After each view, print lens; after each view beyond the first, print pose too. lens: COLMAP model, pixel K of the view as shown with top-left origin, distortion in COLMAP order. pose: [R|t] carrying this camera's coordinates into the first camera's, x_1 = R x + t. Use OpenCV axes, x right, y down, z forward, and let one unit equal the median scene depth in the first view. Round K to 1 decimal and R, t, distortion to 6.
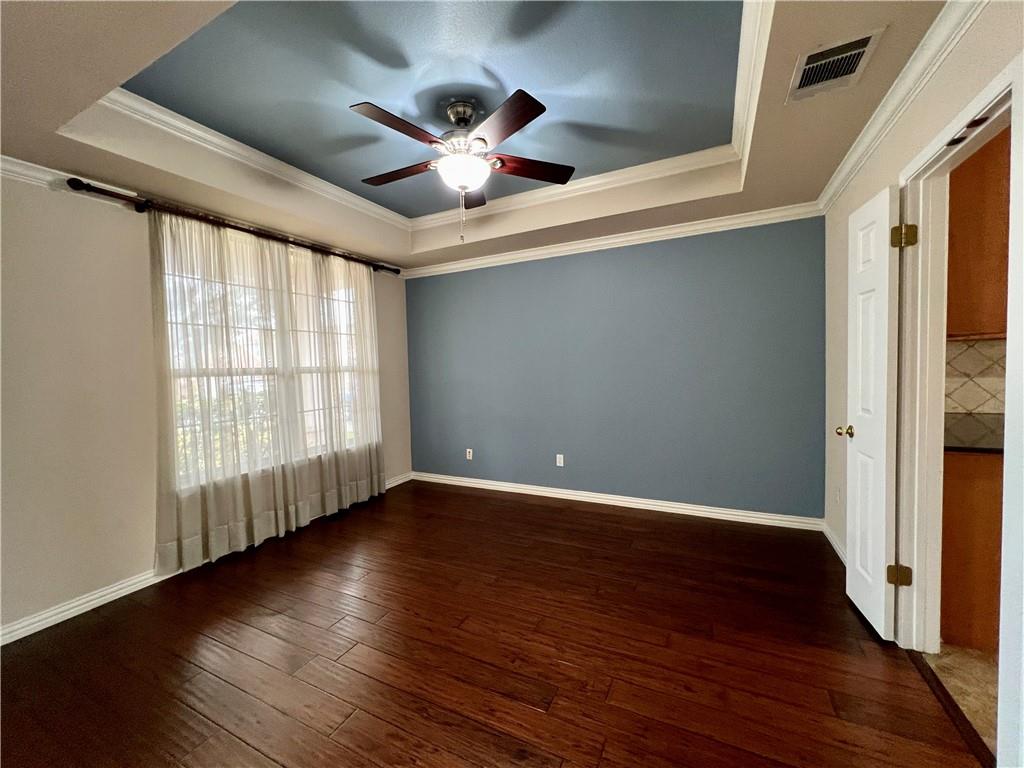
lens RADIAL K [[410.3, 0, 512.4], [0, 410.3, 383.7], [0, 0, 1]] dist [0.000939, -0.000220]
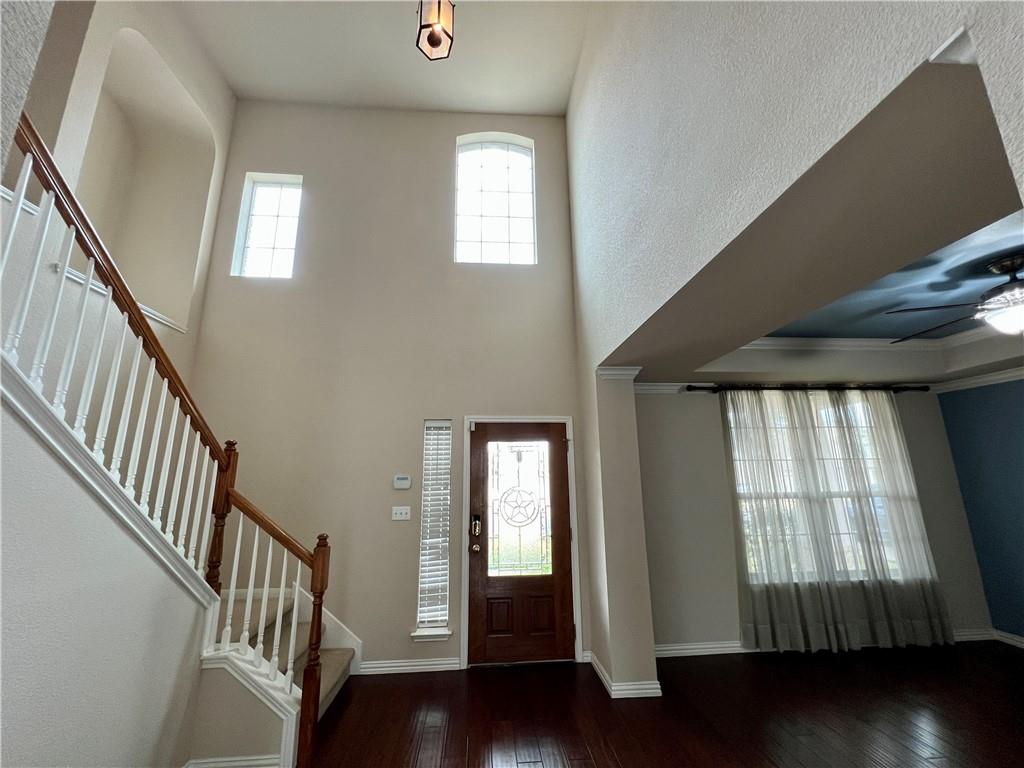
lens RADIAL K [[410.3, 0, 505.4], [0, 410.3, 382.6], [0, 0, 1]] dist [0.000939, -0.000220]
pose [[0.506261, -0.173947, -0.844655, 0.041194], [-0.040715, 0.973533, -0.224891, -0.044434], [0.861419, 0.148244, 0.485779, -0.382119]]
